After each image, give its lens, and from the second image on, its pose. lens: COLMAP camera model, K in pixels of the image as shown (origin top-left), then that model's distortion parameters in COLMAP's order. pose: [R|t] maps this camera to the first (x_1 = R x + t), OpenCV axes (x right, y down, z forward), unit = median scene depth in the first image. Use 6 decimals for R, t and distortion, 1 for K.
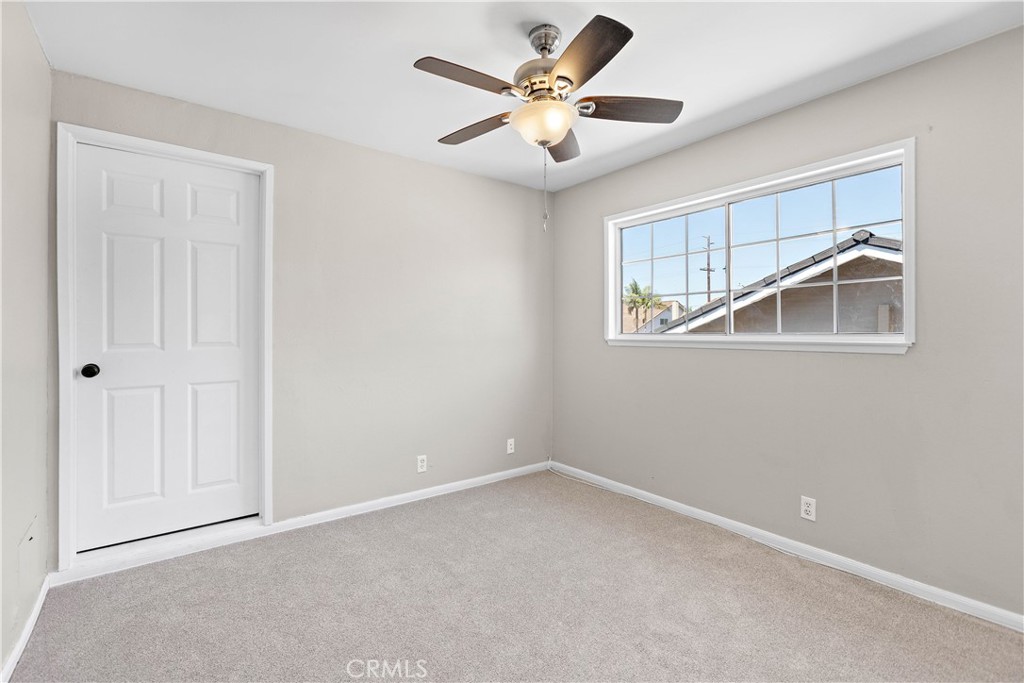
lens RADIAL K [[492.6, 0, 512.1], [0, 492.6, 329.3], [0, 0, 1]] dist [0.027364, 0.000143]
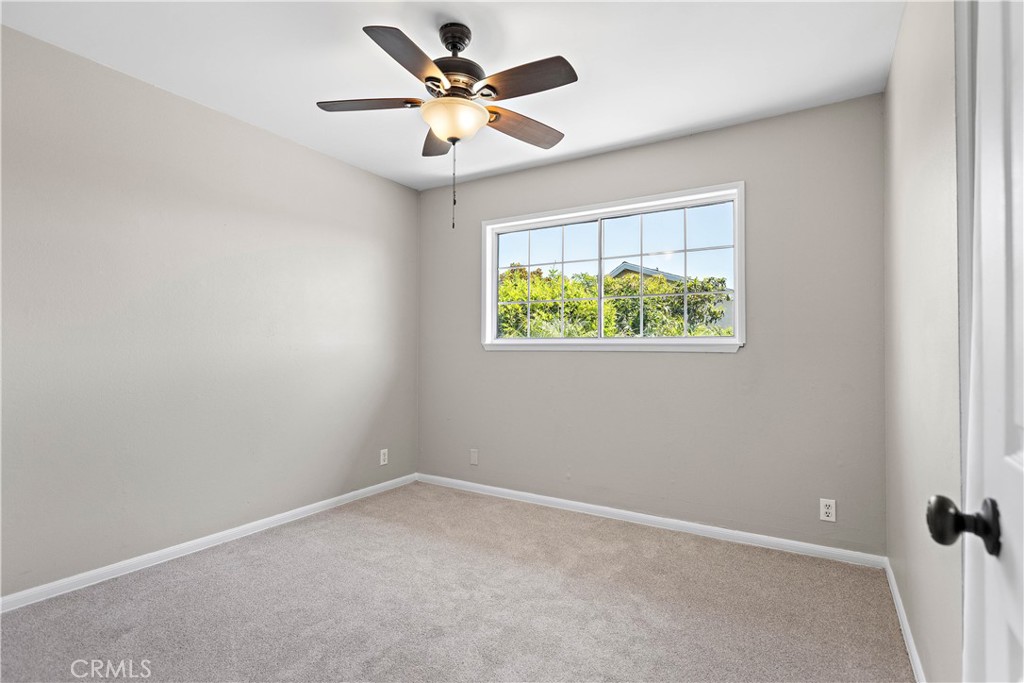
lens RADIAL K [[531.1, 0, 512.0], [0, 531.1, 341.5], [0, 0, 1]] dist [-0.000616, 0.000433]
pose [[0.934000, 0.009879, 0.357135, -0.145253], [-0.007876, 0.999944, -0.007062, 0.024067], [-0.357185, 0.003783, 0.934026, -0.024875]]
